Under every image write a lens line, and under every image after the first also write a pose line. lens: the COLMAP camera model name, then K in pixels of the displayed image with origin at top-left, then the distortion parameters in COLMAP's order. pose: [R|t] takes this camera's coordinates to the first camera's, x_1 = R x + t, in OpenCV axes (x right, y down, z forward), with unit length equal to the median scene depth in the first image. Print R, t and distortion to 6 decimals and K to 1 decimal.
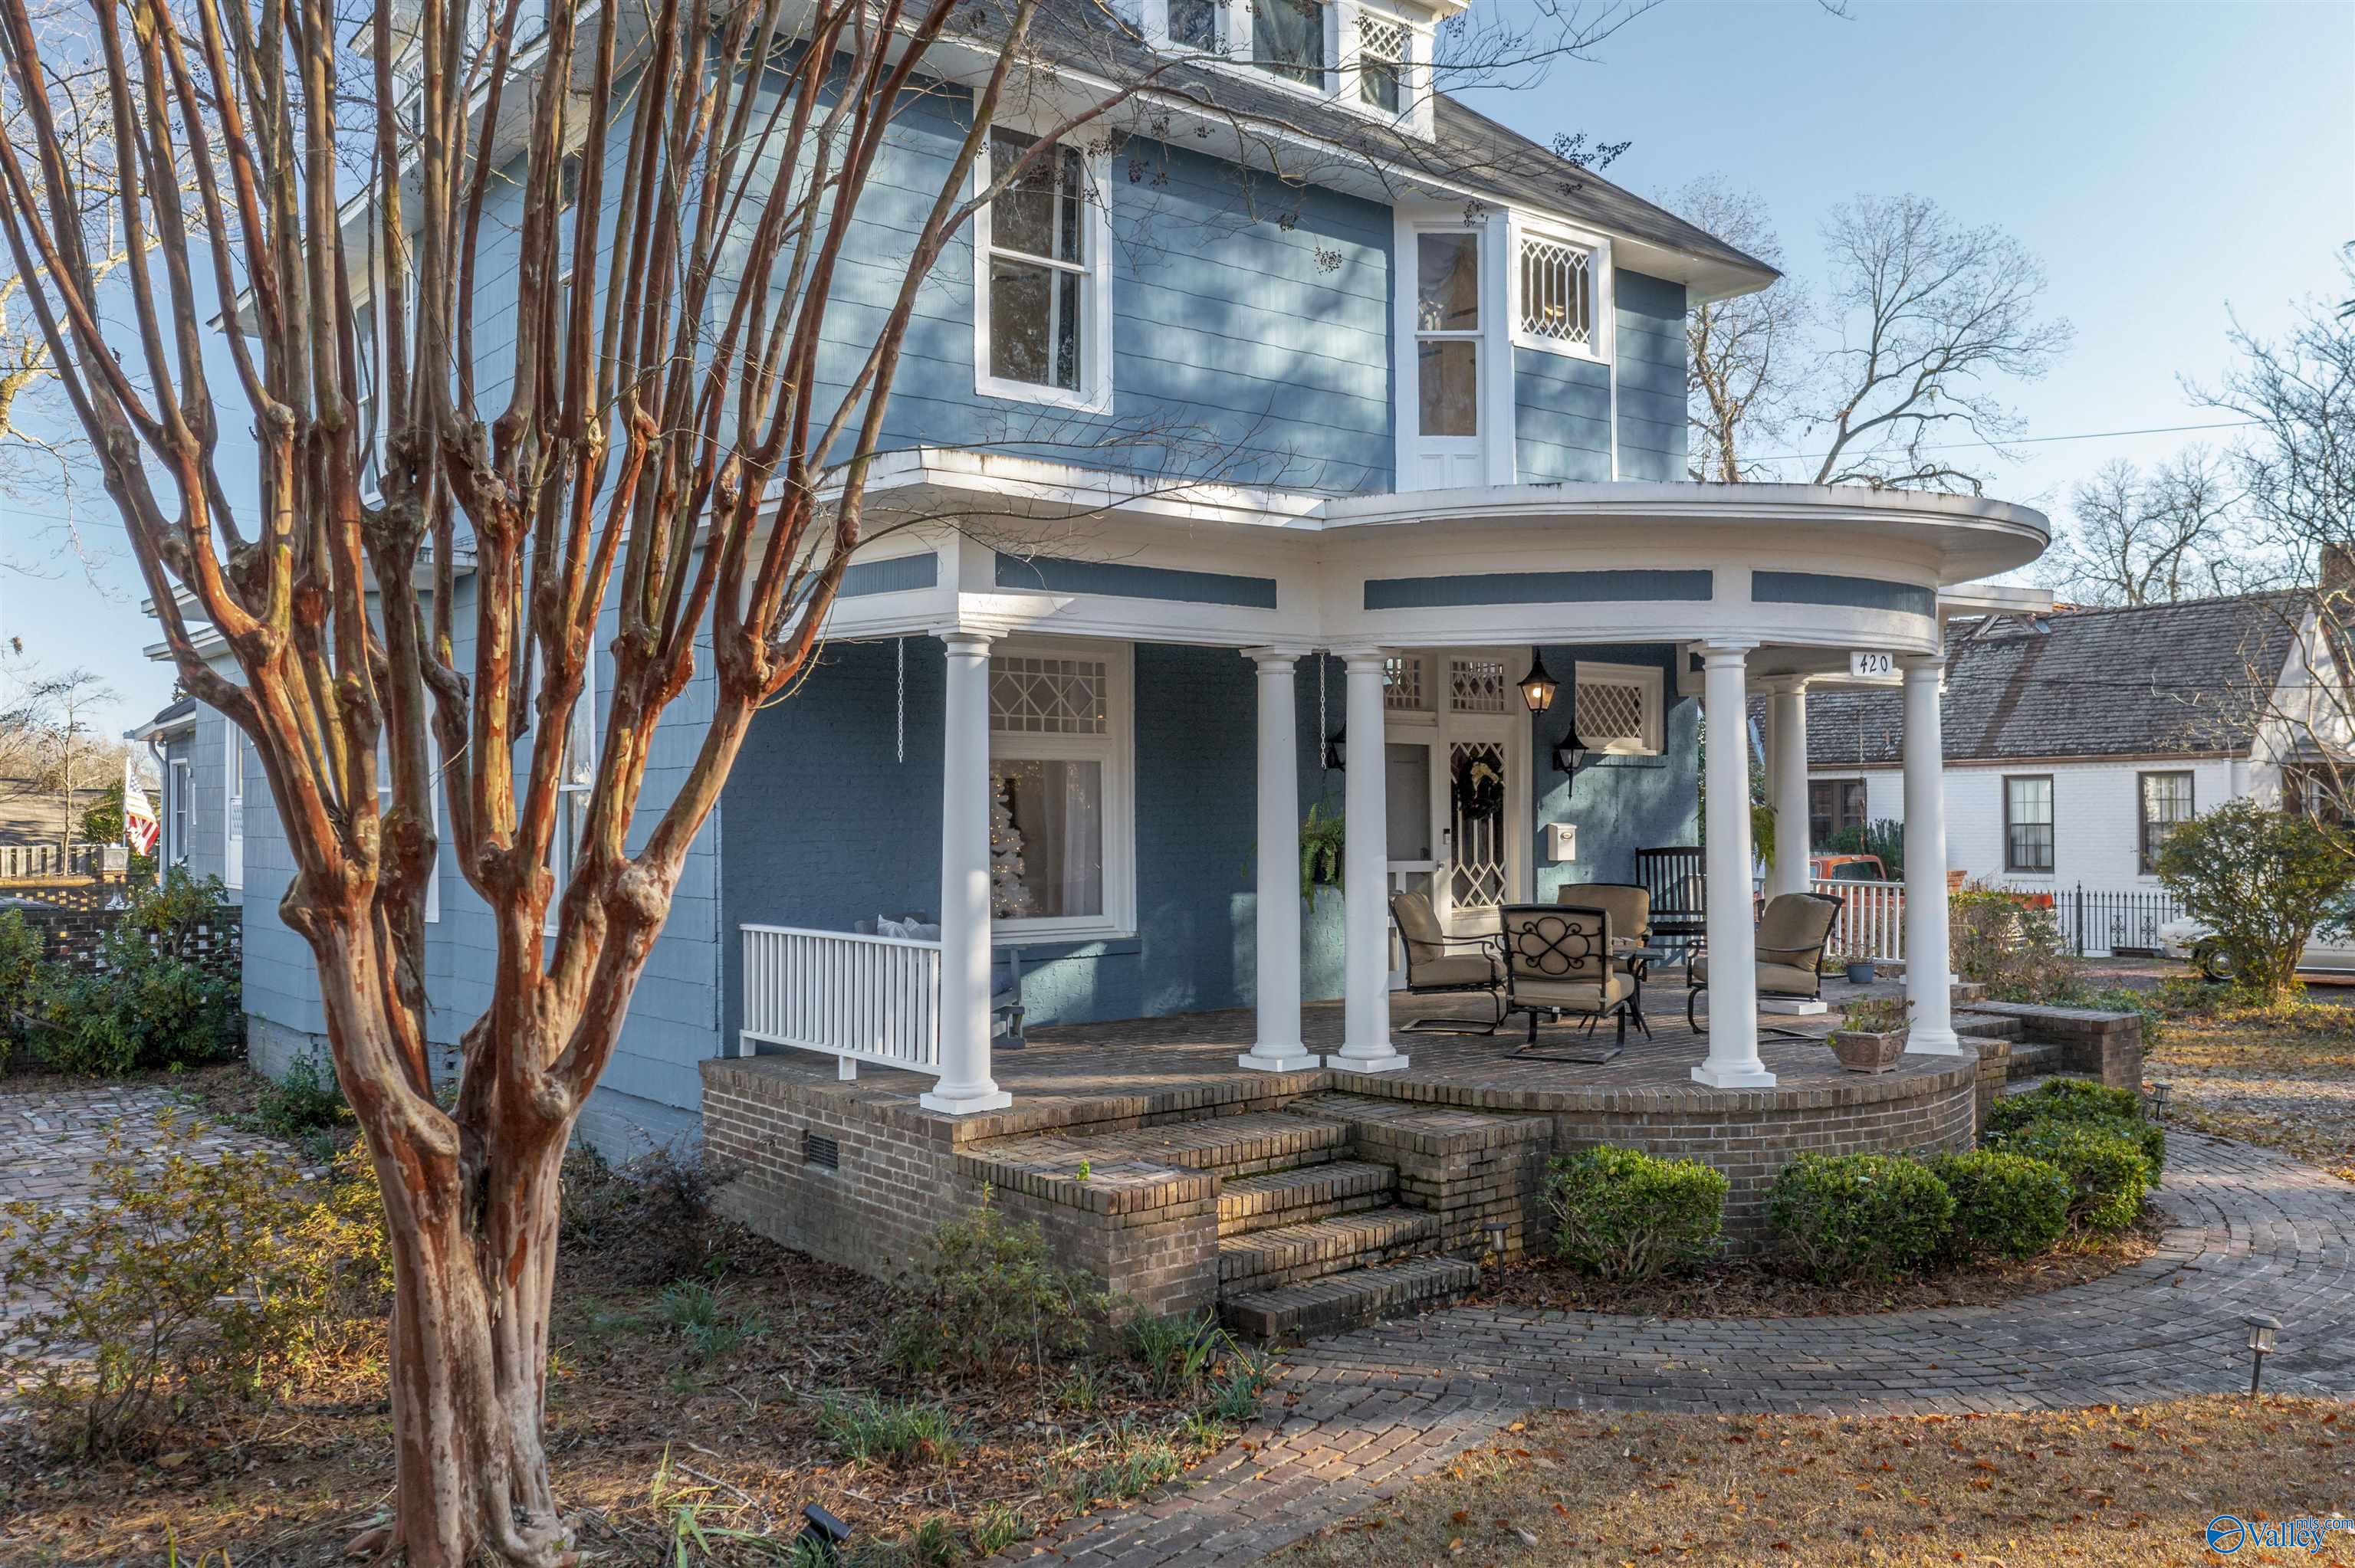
lens RADIAL K [[1912.4, 0, 1177.7], [0, 1912.4, 812.4], [0, 0, 1]] dist [-0.004126, -0.006583]
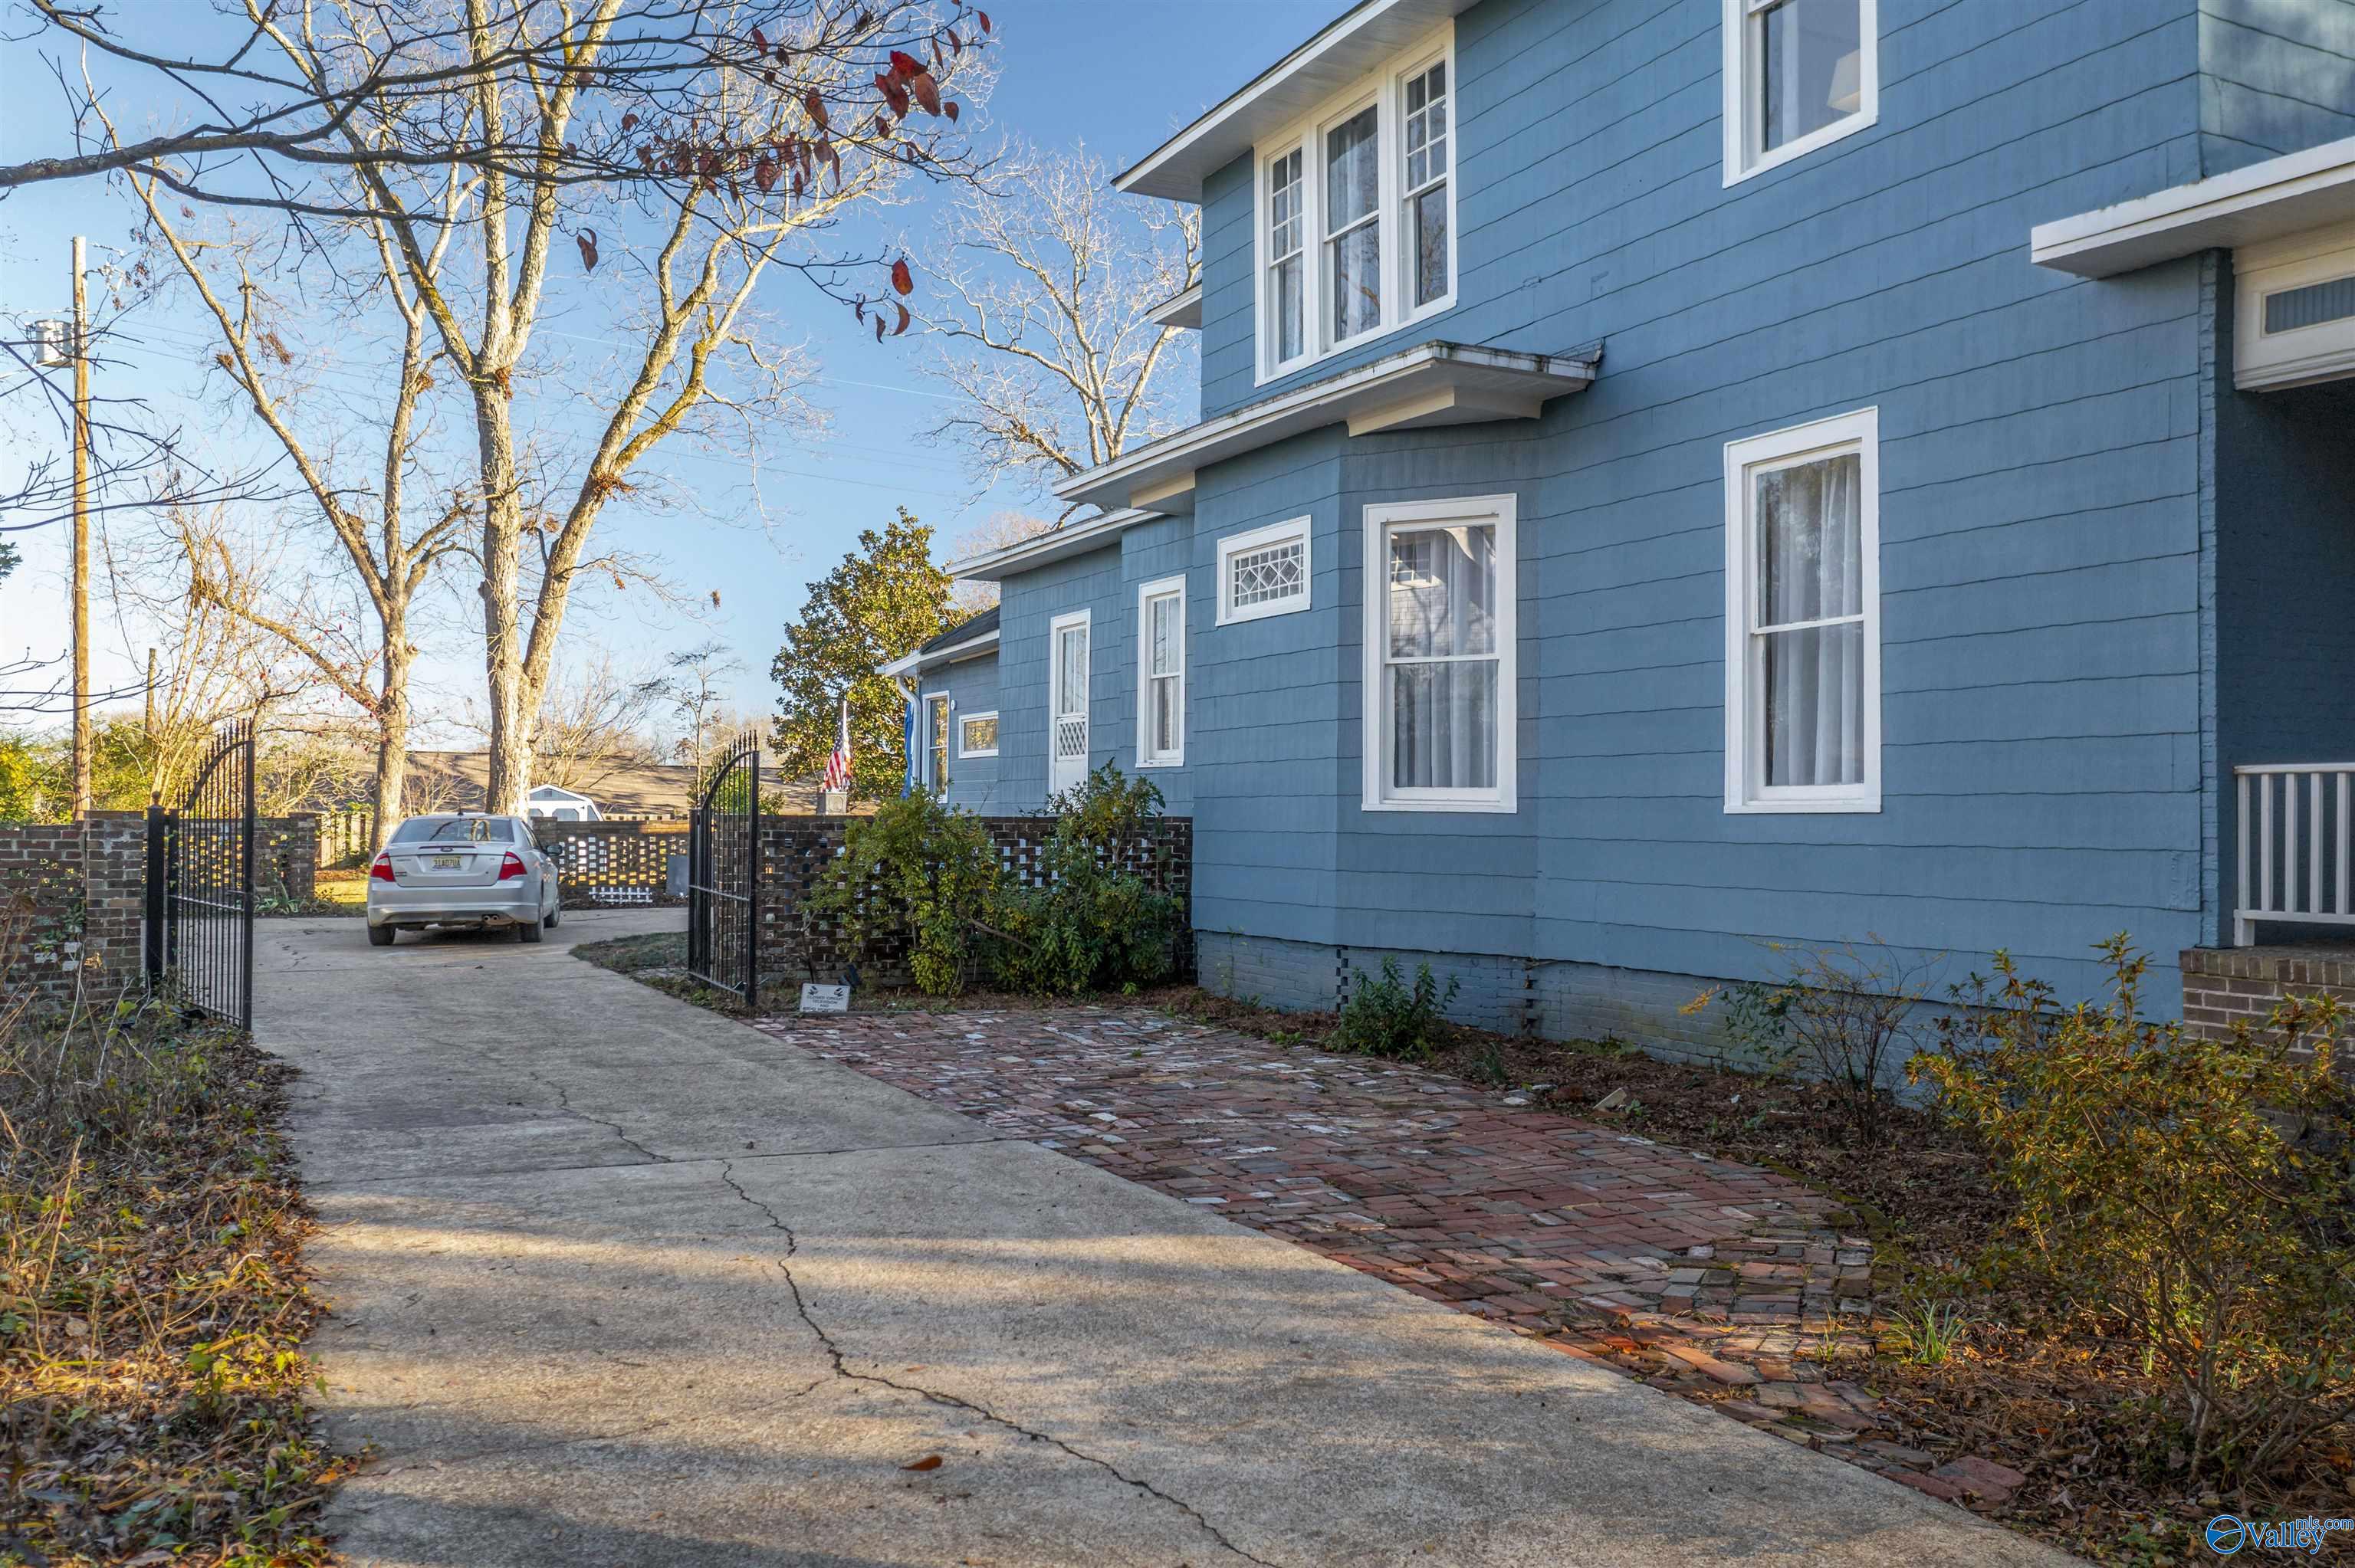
lens RADIAL K [[1922.8, 0, 1177.5], [0, 1922.8, 784.0], [0, 0, 1]] dist [-0.019678, 0.008984]
pose [[0.977611, 0.005208, -0.210356, -0.413121], [-0.008075, 0.999886, -0.012773, 0.065391], [0.210265, 0.014186, 0.977541, 0.173622]]
